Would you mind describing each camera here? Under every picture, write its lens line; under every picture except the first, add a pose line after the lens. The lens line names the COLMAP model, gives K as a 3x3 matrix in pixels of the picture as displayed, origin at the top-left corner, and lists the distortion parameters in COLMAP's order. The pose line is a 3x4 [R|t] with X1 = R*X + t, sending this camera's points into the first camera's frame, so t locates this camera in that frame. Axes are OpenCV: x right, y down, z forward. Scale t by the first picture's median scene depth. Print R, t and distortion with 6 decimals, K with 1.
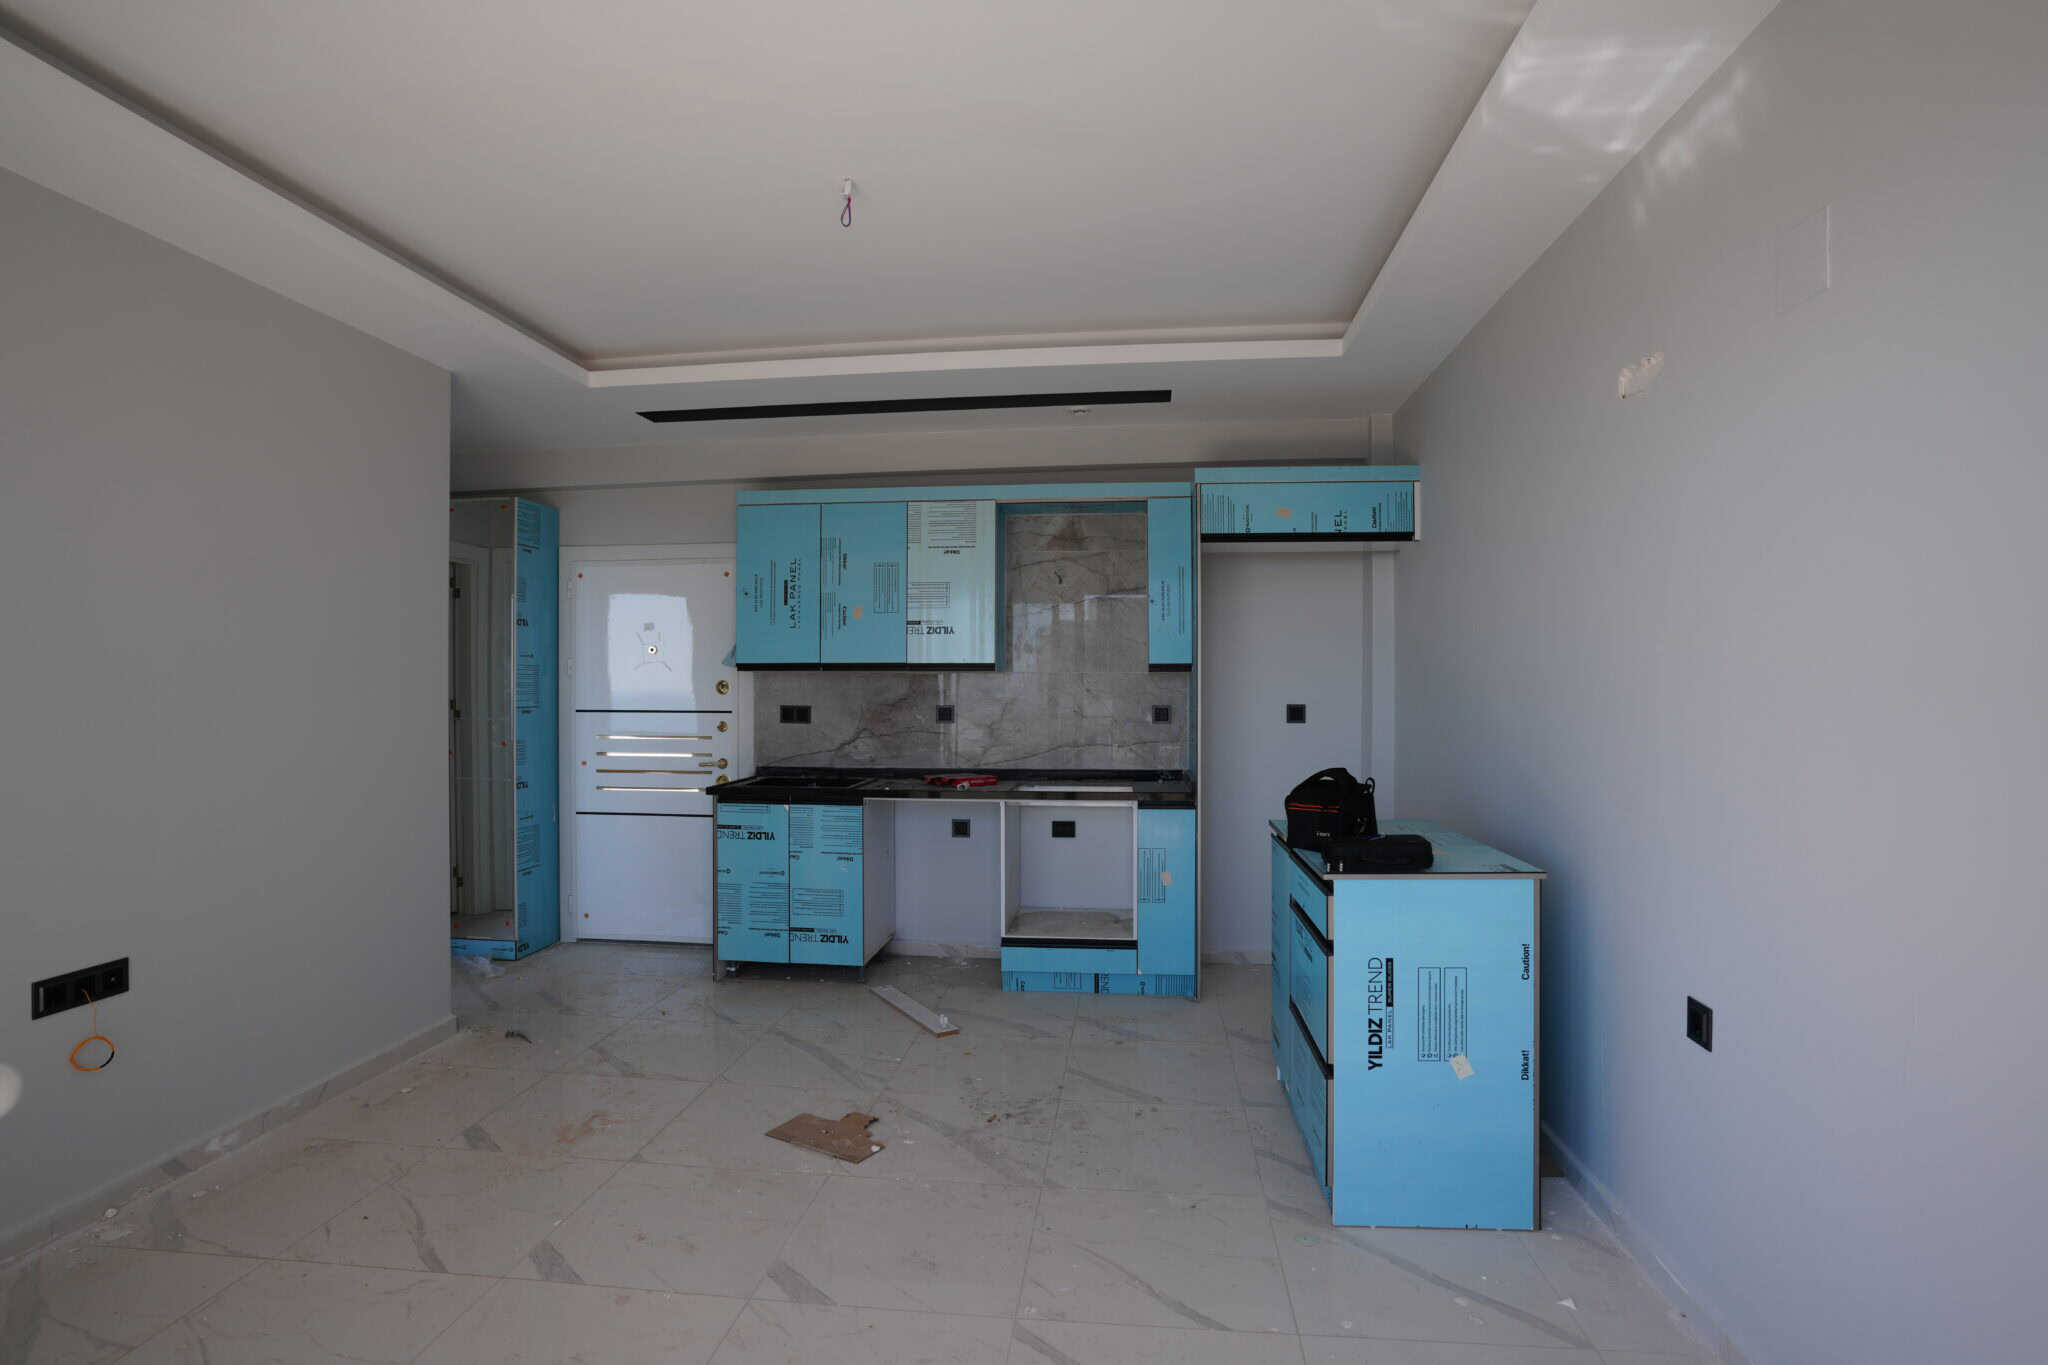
lens RADIAL K [[1039.8, 0, 1023.4], [0, 1039.8, 677.1], [0, 0, 1]] dist [-0.085345, 0.048228]
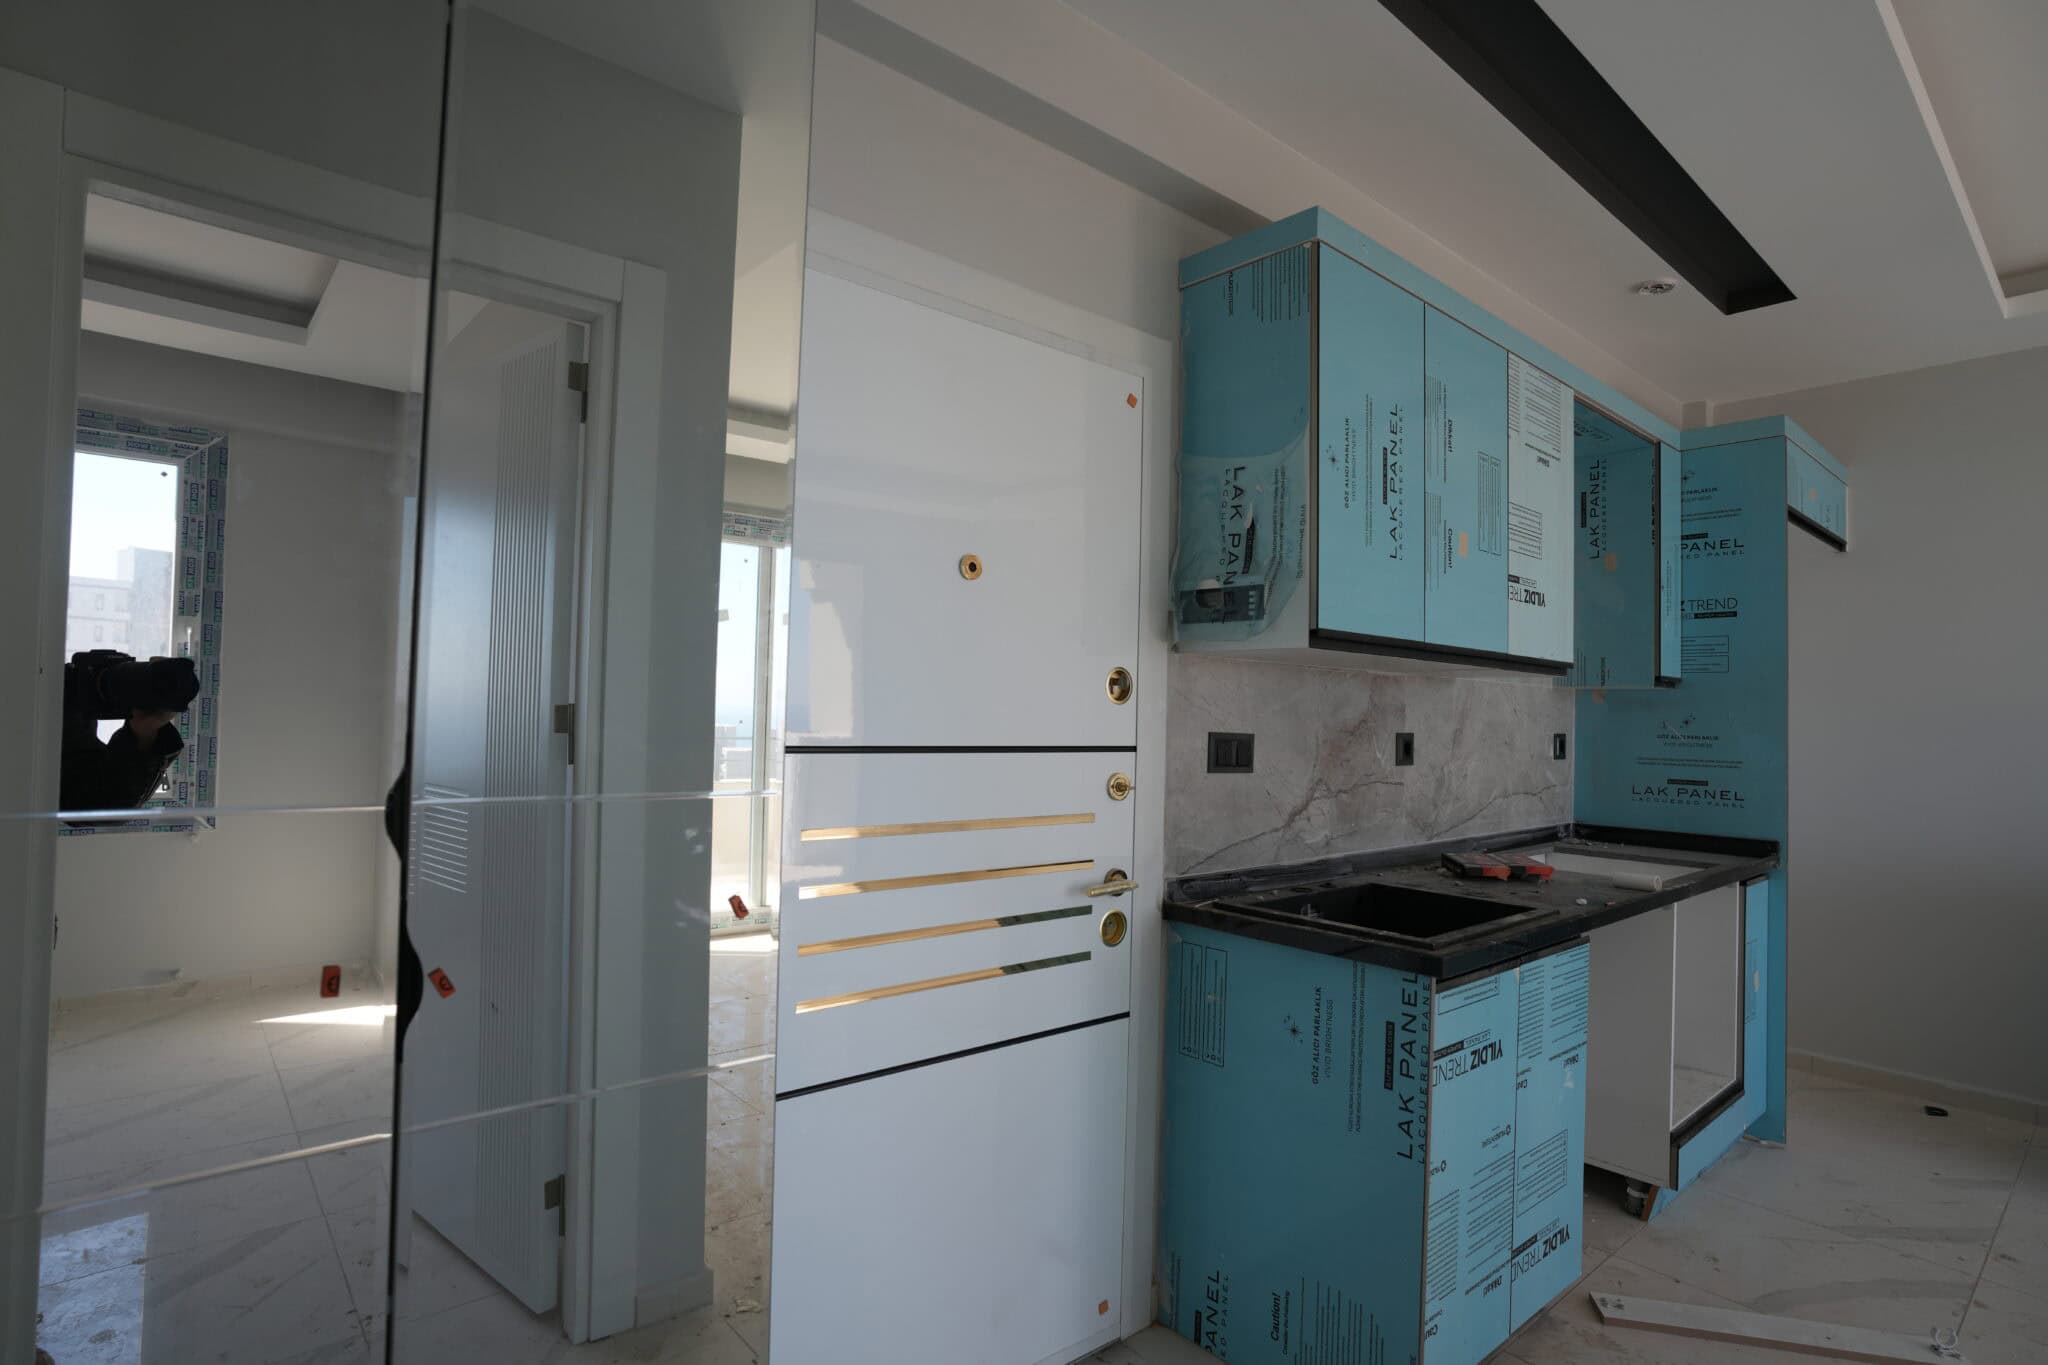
lens RADIAL K [[1039.8, 0, 1023.4], [0, 1039.8, 677.1], [0, 0, 1]] dist [-0.085345, 0.048228]
pose [[0.675806, 0.042860, 0.735832, -0.613402], [-0.030139, 0.999080, -0.030513, 0.019993], [-0.736463, -0.001556, 0.676476, 0.774958]]
